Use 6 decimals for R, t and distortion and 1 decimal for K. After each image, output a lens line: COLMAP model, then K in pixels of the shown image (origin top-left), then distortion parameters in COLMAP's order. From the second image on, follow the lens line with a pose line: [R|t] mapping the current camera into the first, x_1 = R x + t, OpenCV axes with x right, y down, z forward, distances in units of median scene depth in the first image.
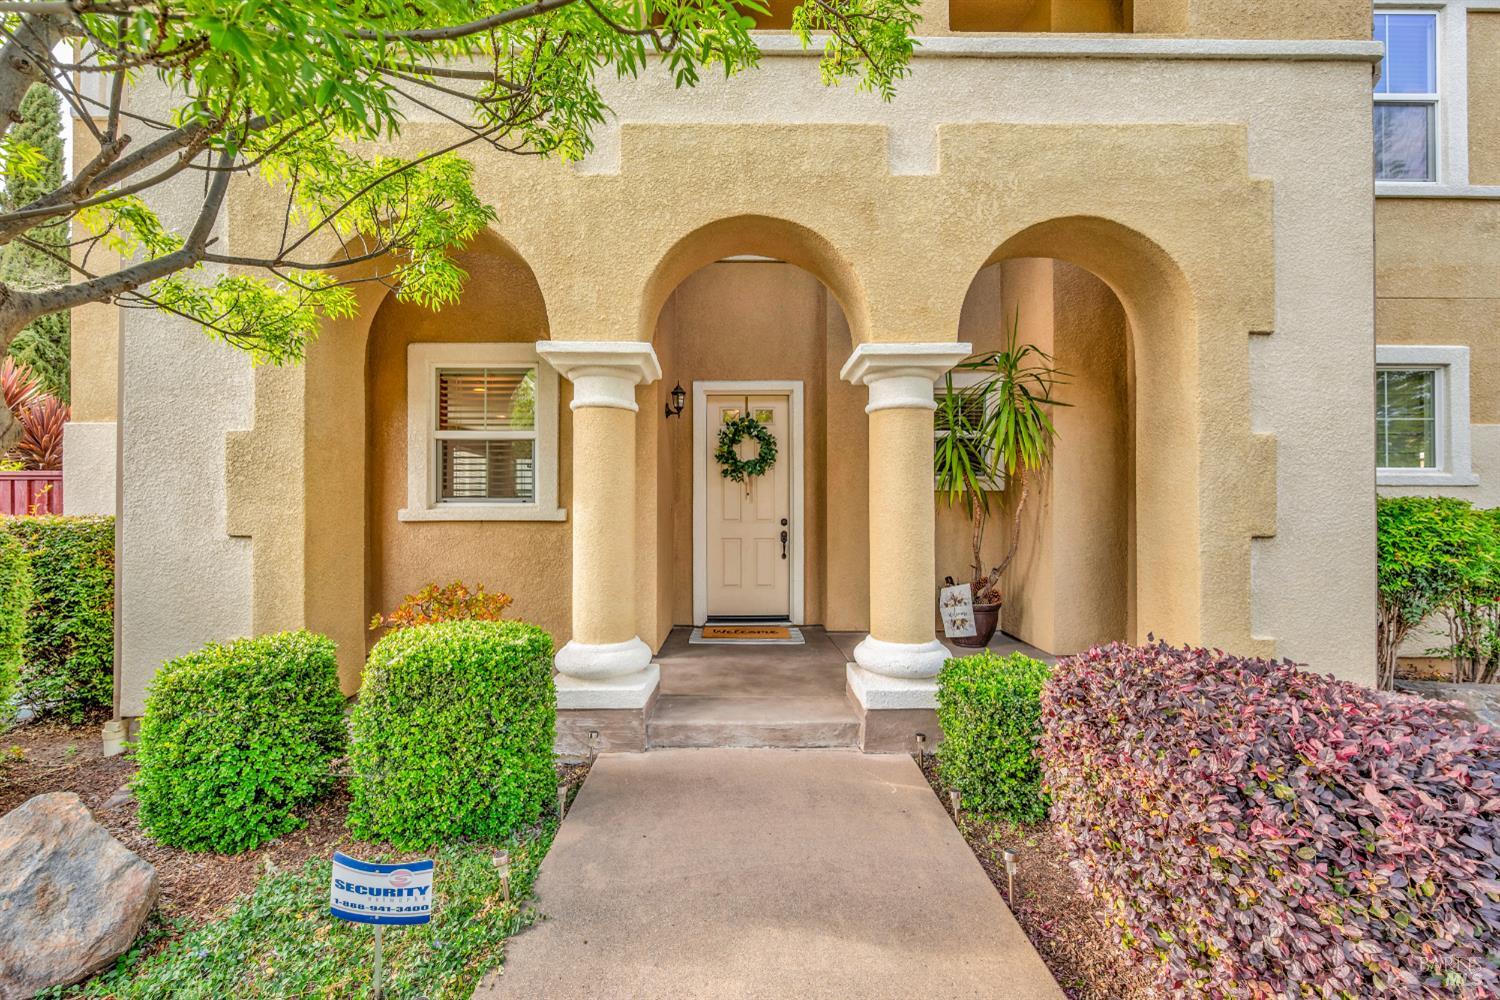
lens RADIAL K [[606.1, 0, 746.2], [0, 606.1, 510.0], [0, 0, 1]] dist [0.007593, 0.000136]
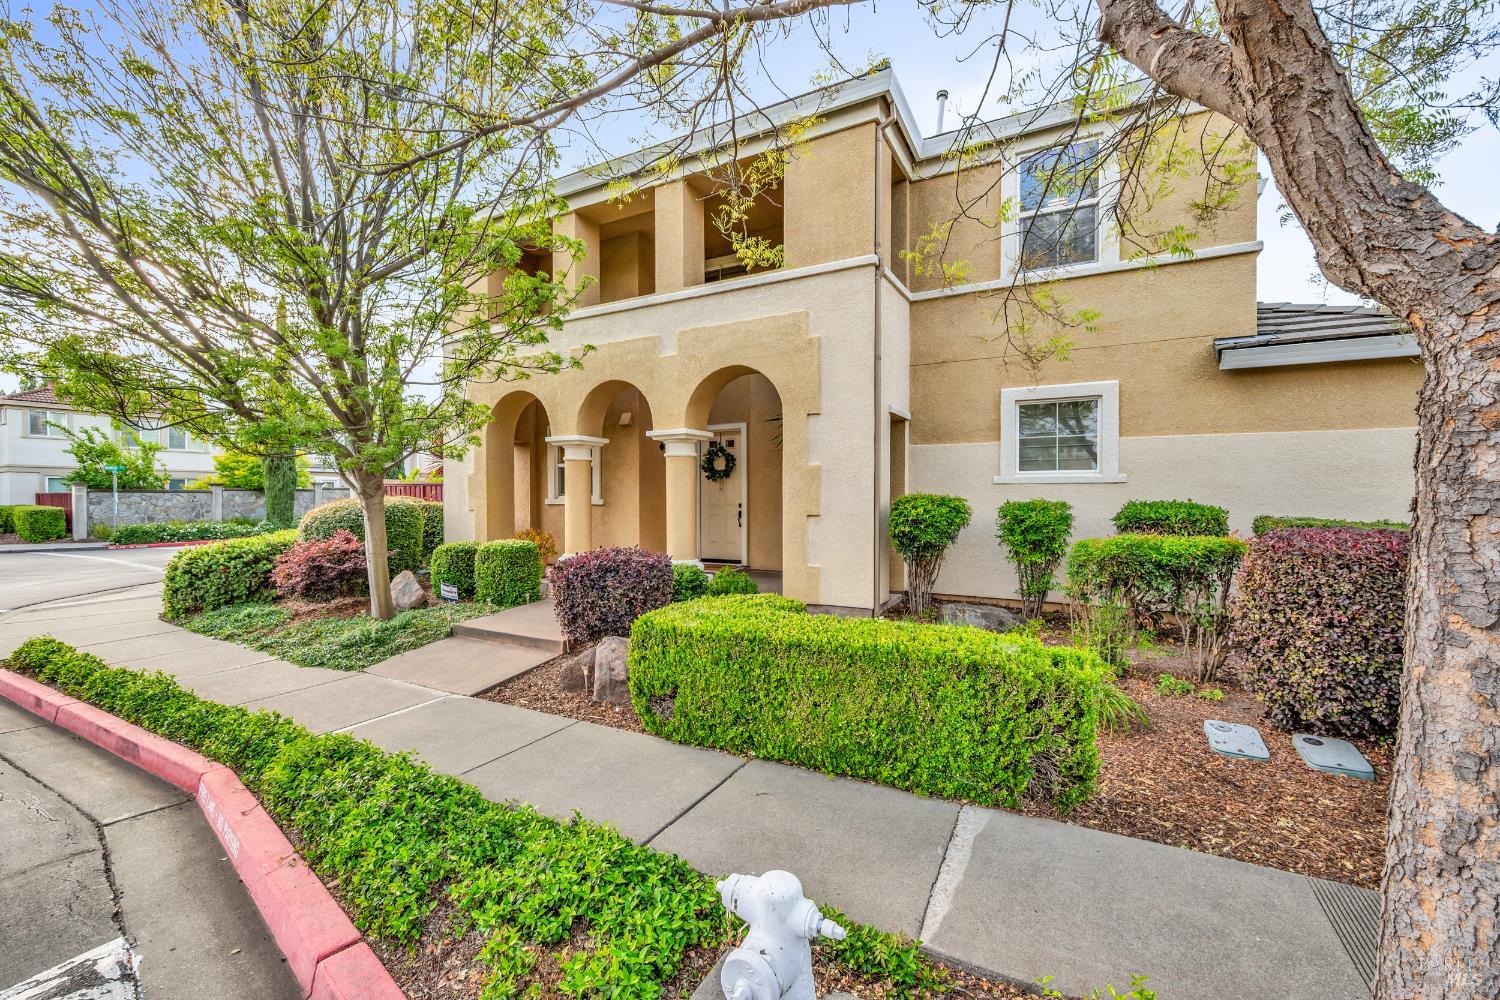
lens RADIAL K [[606.1, 0, 758.2], [0, 606.1, 492.5], [0, 0, 1]] dist [0.007593, 0.000136]
pose [[0.878112, -0.002942, -0.478446, 1.358113], [0.006762, 0.999958, 0.006263, -0.039554], [0.478408, -0.008735, 0.878094, -0.689451]]
